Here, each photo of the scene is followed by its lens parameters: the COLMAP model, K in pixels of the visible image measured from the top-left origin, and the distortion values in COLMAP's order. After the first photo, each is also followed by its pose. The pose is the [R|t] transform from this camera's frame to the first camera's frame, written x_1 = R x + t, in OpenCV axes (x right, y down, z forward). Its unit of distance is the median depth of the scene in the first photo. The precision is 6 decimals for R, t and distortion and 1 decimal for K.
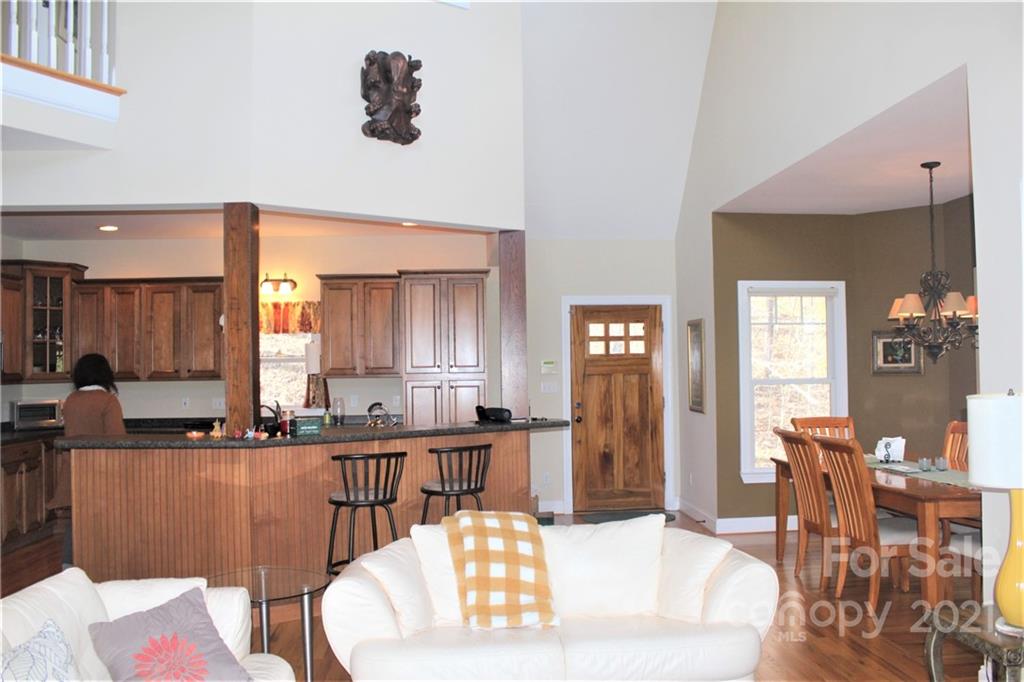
lens RADIAL K [[875.2, 0, 512.0], [0, 875.2, 341.0], [0, 0, 1]] dist [-0.158831, 0.155221]
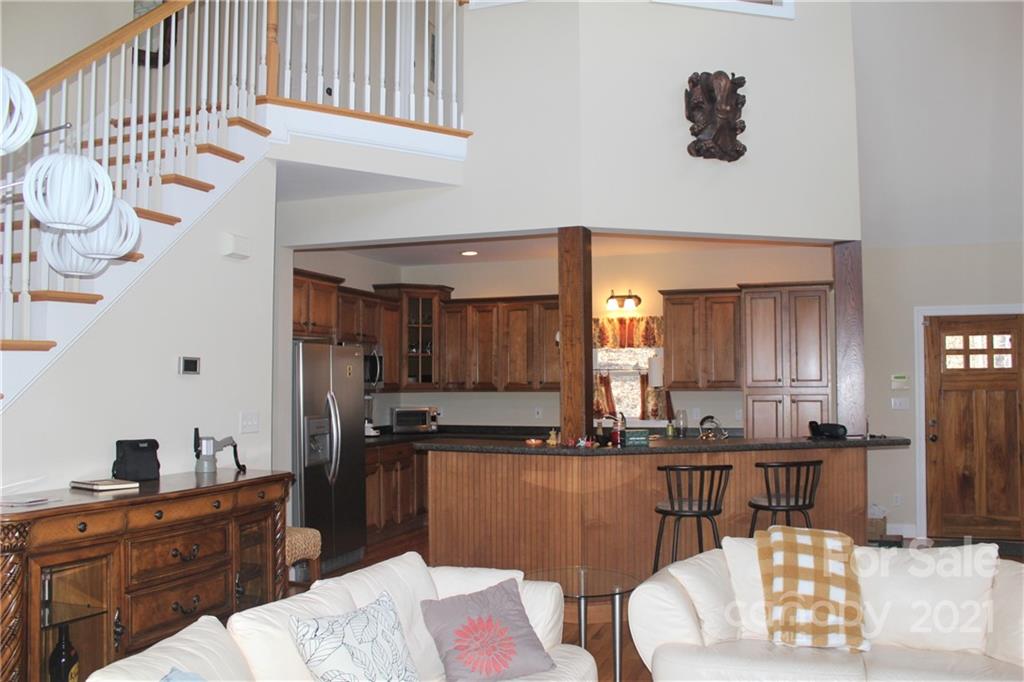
lens RADIAL K [[875.2, 0, 512.0], [0, 875.2, 341.0], [0, 0, 1]] dist [-0.158831, 0.155221]
pose [[0.913820, -0.006521, -0.406067, 0.049612], [0.000887, 0.999901, -0.014062, -0.002831], [0.406118, 0.012490, 0.913735, -0.021681]]
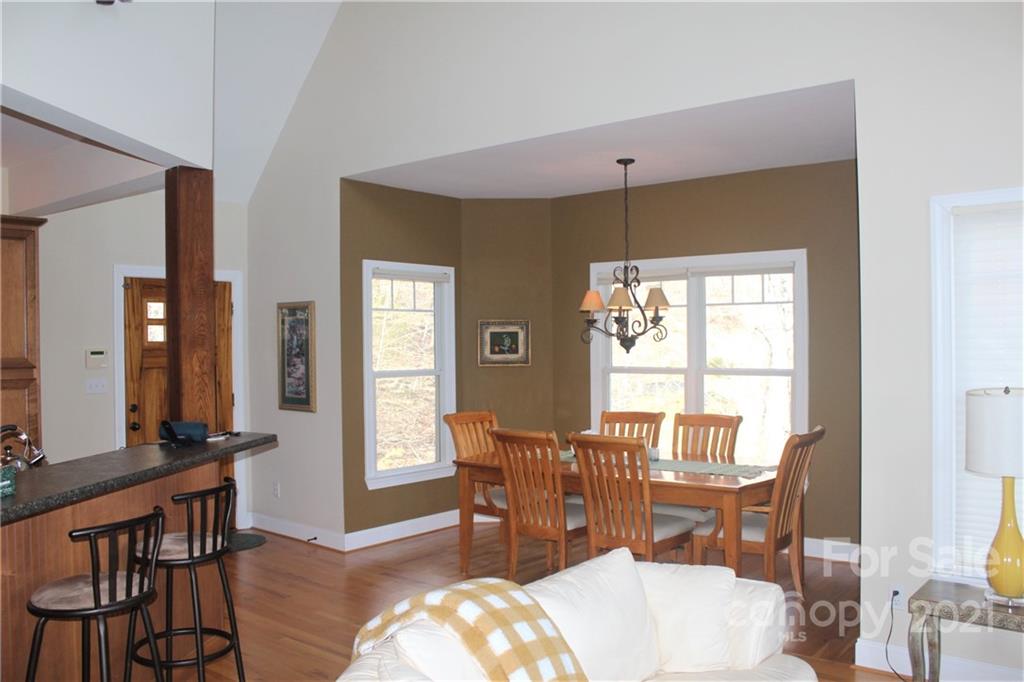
lens RADIAL K [[875.2, 0, 512.0], [0, 875.2, 341.0], [0, 0, 1]] dist [-0.158831, 0.155221]
pose [[0.688679, 0.004902, 0.725050, -0.358271], [-0.019848, 0.999730, 0.012093, -0.001338], [-0.724794, -0.022719, 0.688591, 0.372939]]
